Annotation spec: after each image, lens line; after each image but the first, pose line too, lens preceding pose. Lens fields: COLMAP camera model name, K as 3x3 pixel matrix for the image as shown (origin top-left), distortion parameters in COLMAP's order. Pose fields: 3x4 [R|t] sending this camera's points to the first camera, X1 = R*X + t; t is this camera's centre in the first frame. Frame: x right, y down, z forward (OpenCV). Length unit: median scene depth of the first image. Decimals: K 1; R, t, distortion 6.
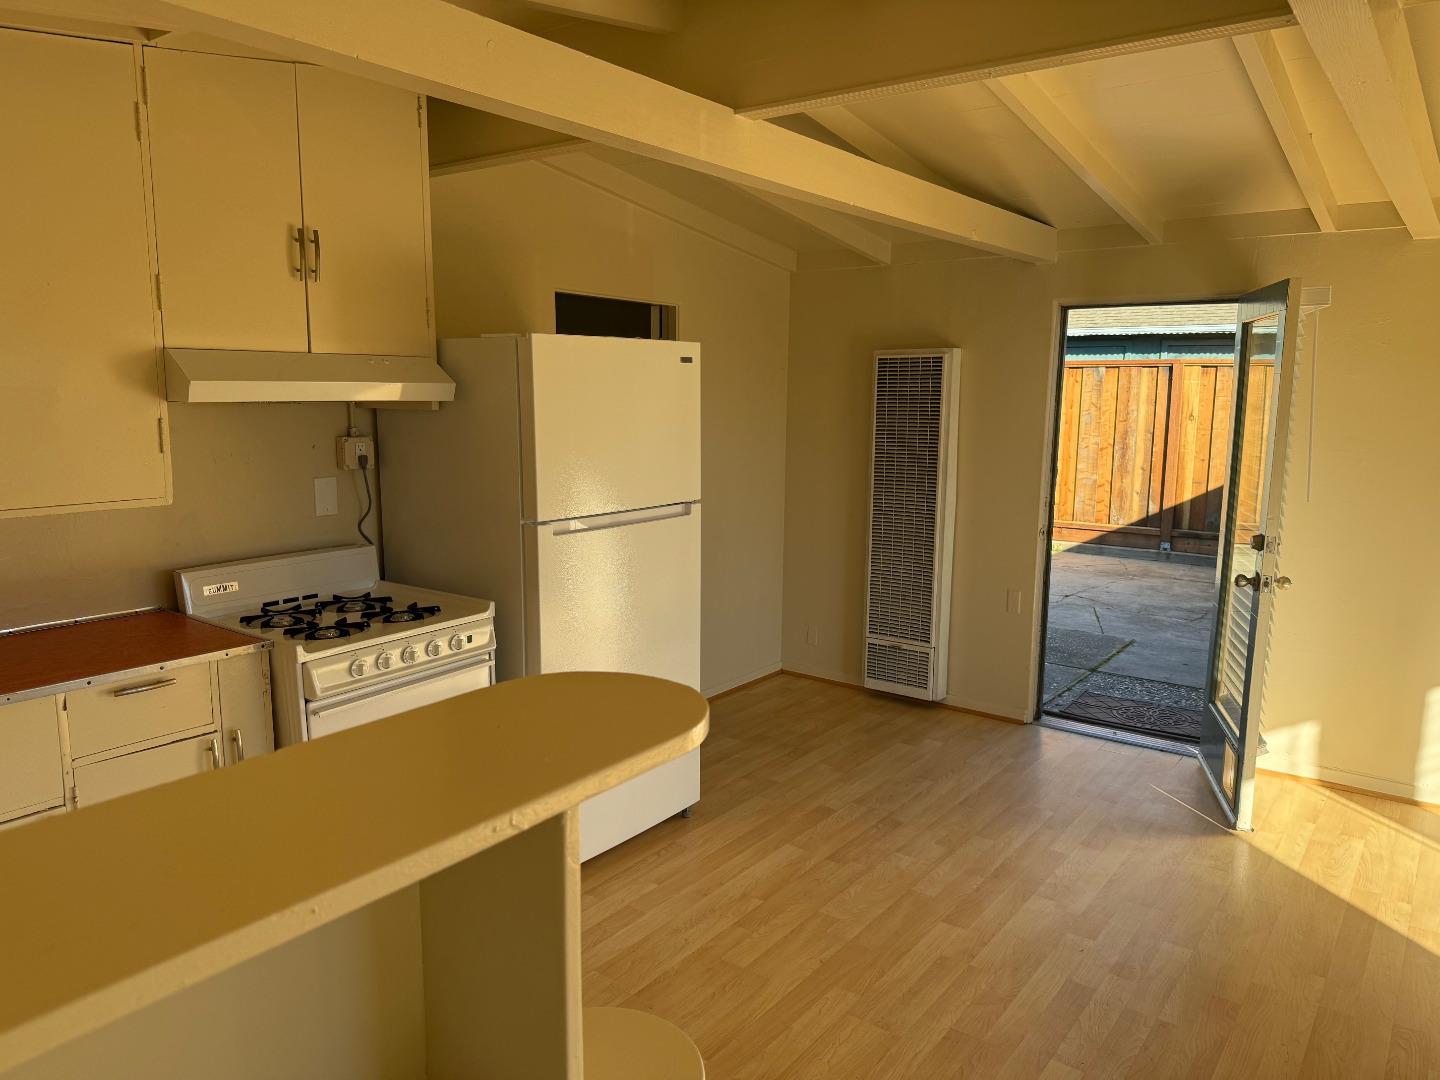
lens RADIAL K [[1019.2, 0, 720.0], [0, 1019.2, 540.0], [0, 0, 1]] dist [0.112265, -0.165036]
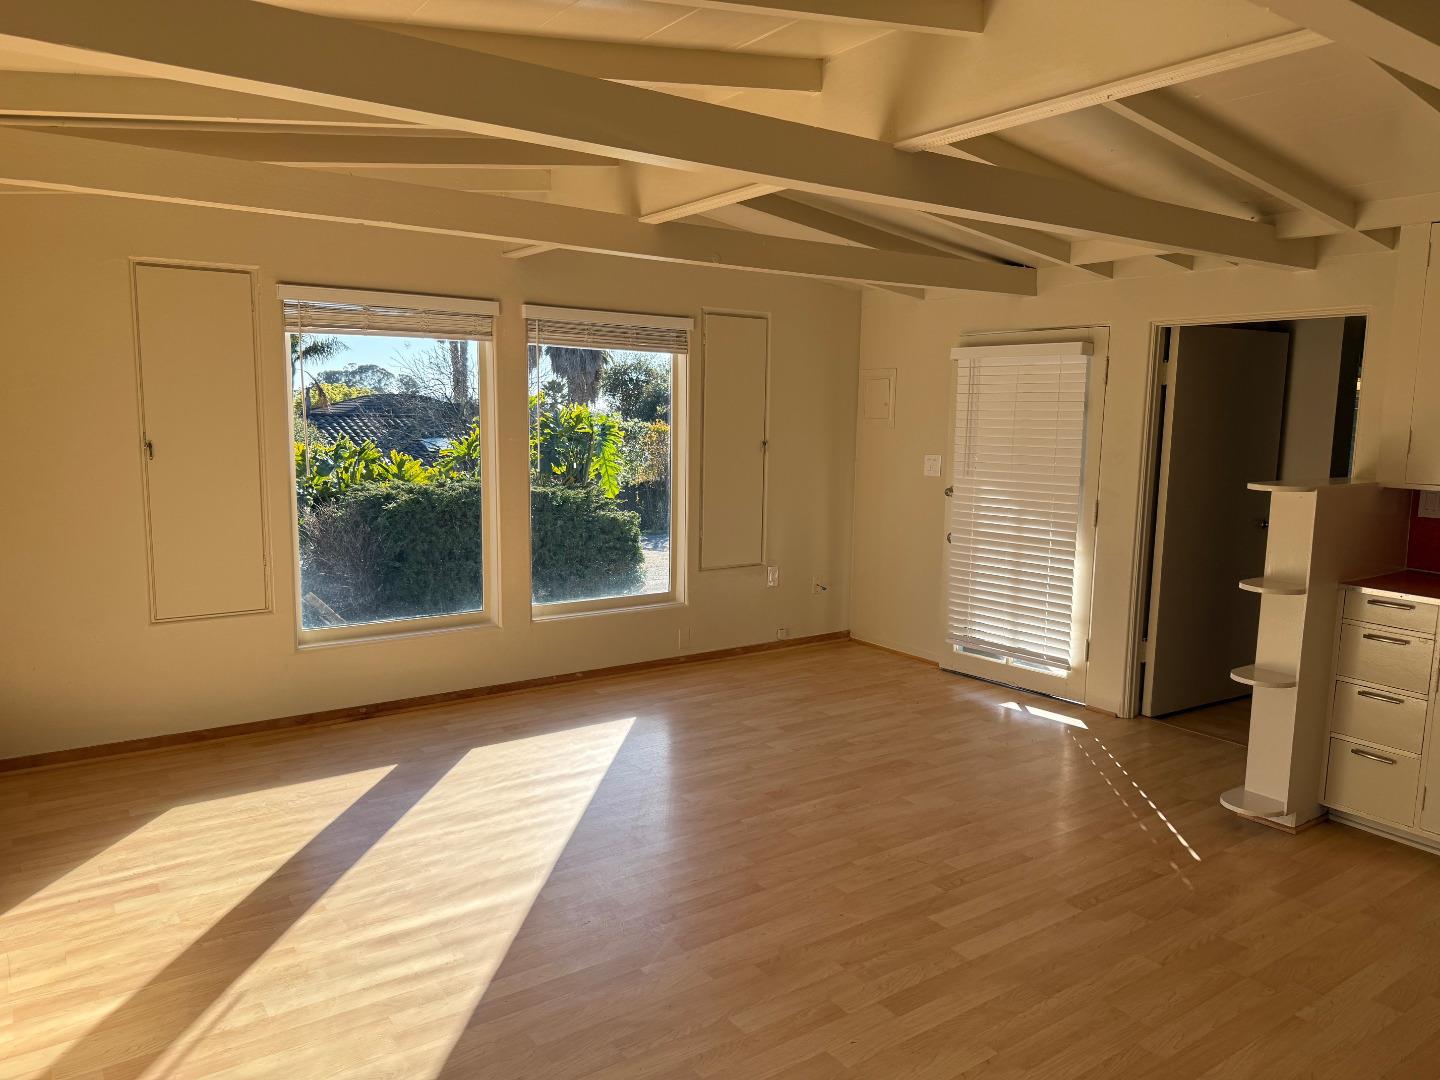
lens RADIAL K [[1019.2, 0, 720.0], [0, 1019.2, 540.0], [0, 0, 1]] dist [0.112265, -0.165036]
pose [[-0.951525, -0.058259, 0.302003, 0.242076], [0.028320, 0.961130, 0.274639, -0.268204], [-0.306264, 0.269879, -0.912890, 1.883665]]
